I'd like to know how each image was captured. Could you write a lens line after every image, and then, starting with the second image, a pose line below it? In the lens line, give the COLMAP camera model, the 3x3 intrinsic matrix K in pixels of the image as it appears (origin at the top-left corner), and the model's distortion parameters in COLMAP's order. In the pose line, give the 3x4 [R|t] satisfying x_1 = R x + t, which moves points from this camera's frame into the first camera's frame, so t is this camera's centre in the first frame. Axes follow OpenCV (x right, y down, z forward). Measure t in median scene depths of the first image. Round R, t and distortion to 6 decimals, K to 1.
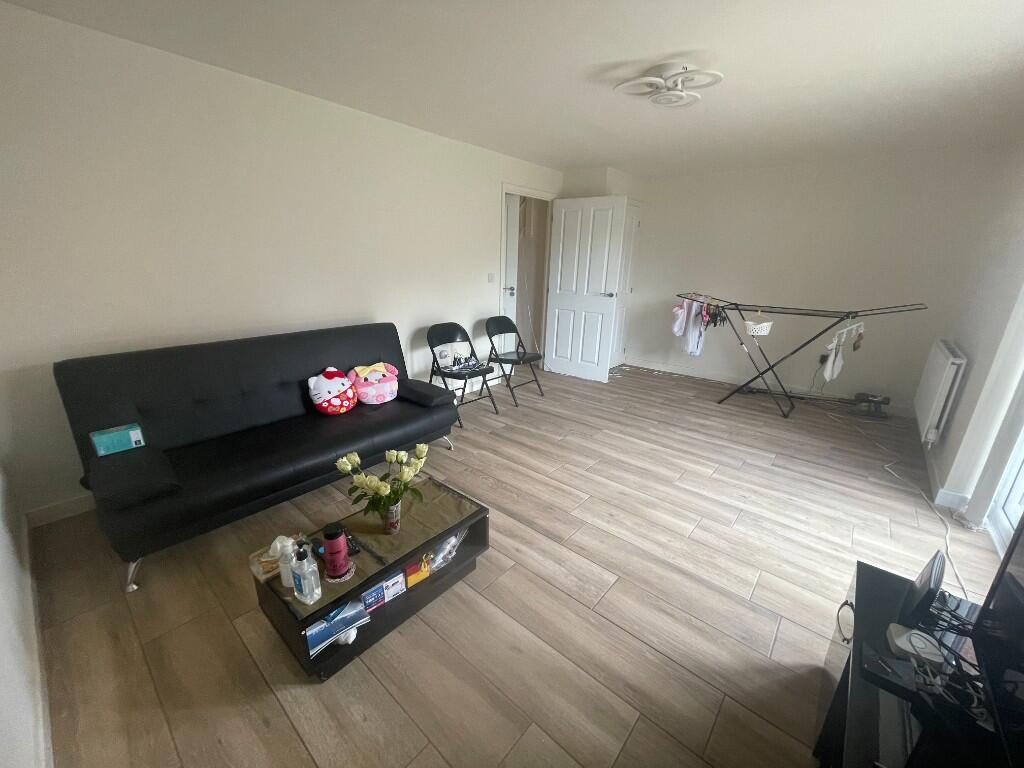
lens RADIAL K [[416.9, 0, 499.3], [0, 416.9, 385.7], [0, 0, 1]] dist [0.000152, 0.000487]
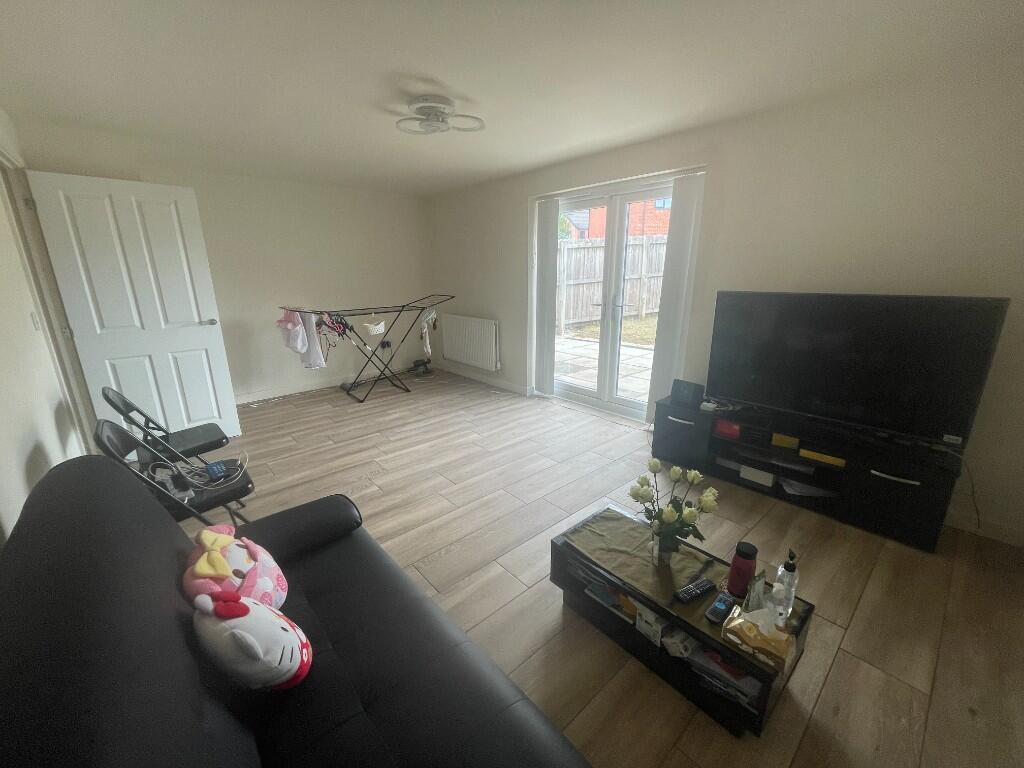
lens RADIAL K [[414.2, 0, 512.0], [0, 414.2, 384.0], [0, 0, 1]] dist [-0.001348, 0.000053]
pose [[0.112415, -0.287619, 0.951125, -0.525096], [0.302842, 0.921570, 0.242888, -0.174797], [-0.946388, 0.260736, 0.190702, 0.505882]]
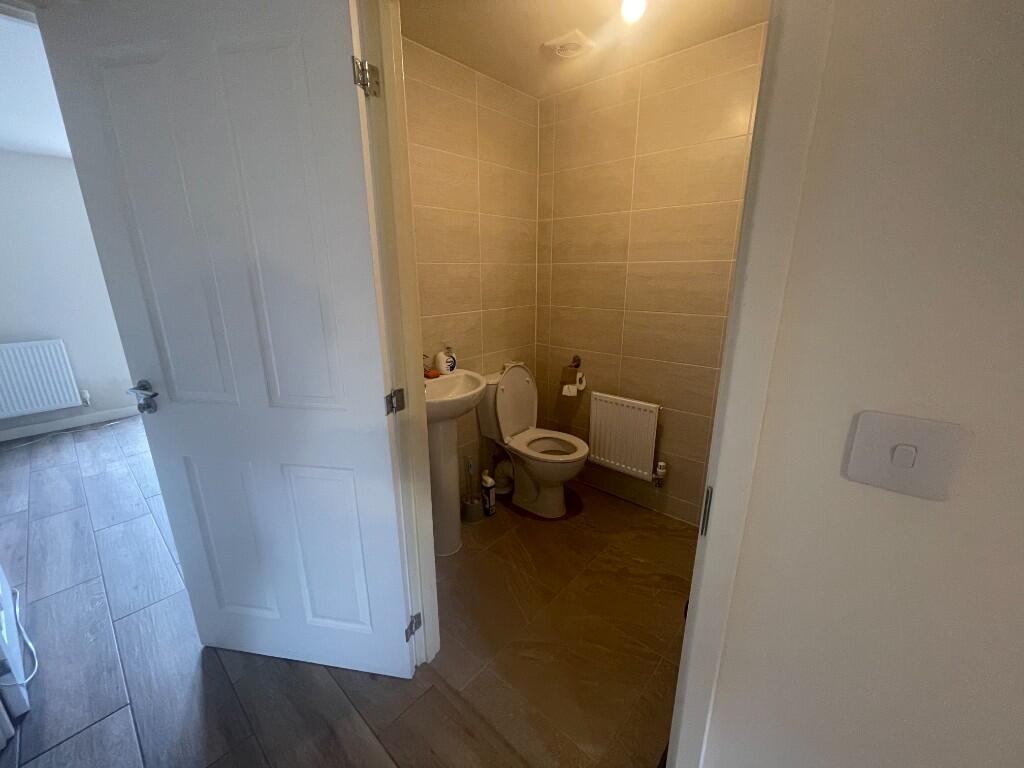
lens RADIAL K [[416.9, 0, 499.3], [0, 416.9, 385.7], [0, 0, 1]] dist [0.000152, 0.000487]
pose [[-0.999550, -0.021222, 0.021194, -0.295027], [-0.006207, 0.837722, 0.546062, -0.540561], [-0.029344, 0.545684, -0.837477, 1.686022]]
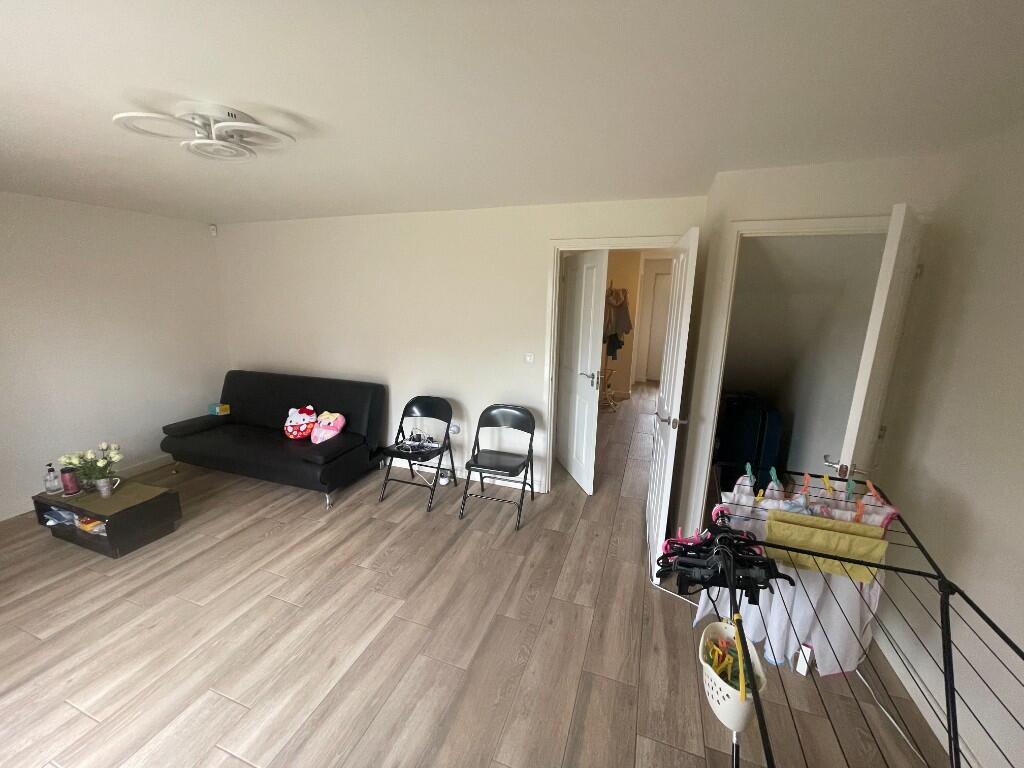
lens RADIAL K [[416.9, 0, 499.3], [0, 416.9, 385.7], [0, 0, 1]] dist [0.000152, 0.000487]
pose [[0.349898, 0.183745, -0.918591, 0.849114], [-0.277358, 0.956931, 0.085766, -0.317835], [0.894787, 0.224770, 0.385791, 0.809625]]
